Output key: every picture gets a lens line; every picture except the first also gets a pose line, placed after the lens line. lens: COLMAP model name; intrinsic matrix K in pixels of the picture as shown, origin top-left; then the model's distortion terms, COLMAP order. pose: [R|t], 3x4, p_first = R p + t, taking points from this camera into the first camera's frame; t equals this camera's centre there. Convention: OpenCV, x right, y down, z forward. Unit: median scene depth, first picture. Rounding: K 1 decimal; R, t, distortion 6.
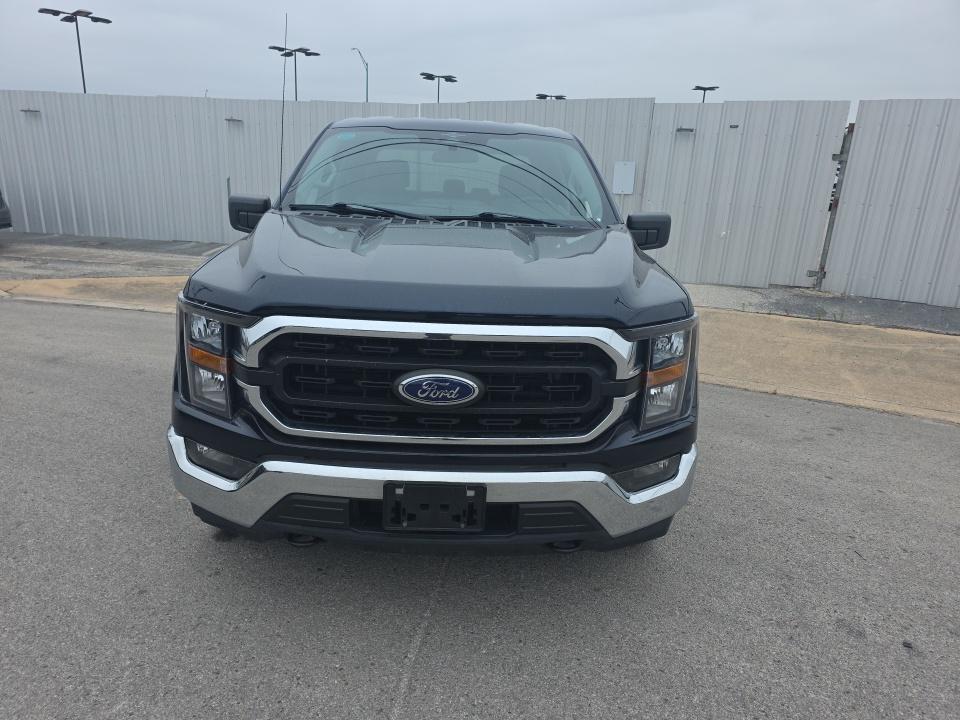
lens RADIAL K [[648.0, 0, 479.8], [0, 648.0, 357.9], [0, 0, 1]] dist [0.047192, -0.033065]
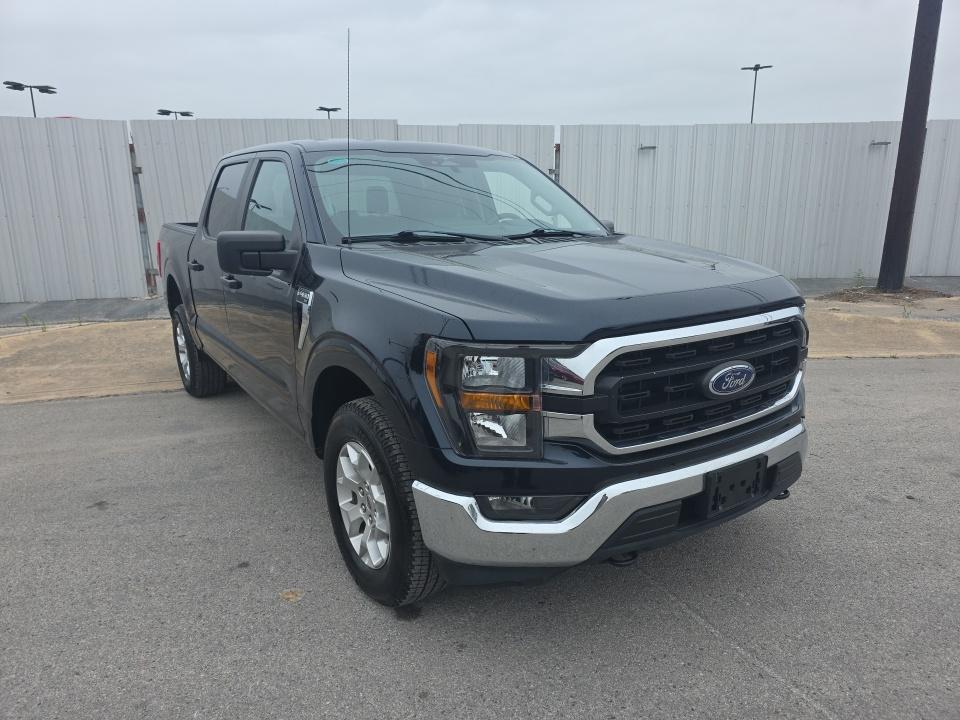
lens RADIAL K [[648.0, 0, 481.0], [0, 648.0, 358.2], [0, 0, 1]] dist [0.047192, -0.033065]
pose [[0.842308, -0.175970, 0.509462, -0.623563], [0.188596, 0.981676, 0.027263, -0.062769], [-0.504924, 0.073119, 0.860061, 0.154822]]
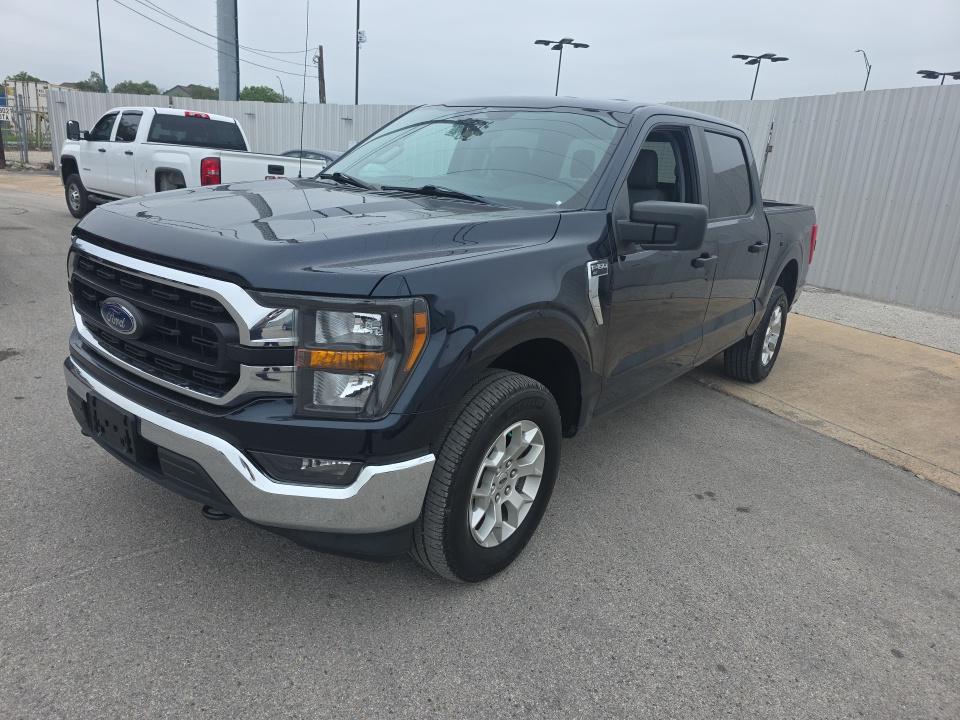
lens RADIAL K [[648.0, 0, 472.4], [0, 648.0, 366.1], [0, 0, 1]] dist [0.047192, -0.033065]
pose [[0.769995, 0.205651, -0.603999, 0.658933], [-0.211732, 0.975349, 0.062166, -0.040553], [0.601894, 0.080019, 0.794557, 0.308093]]
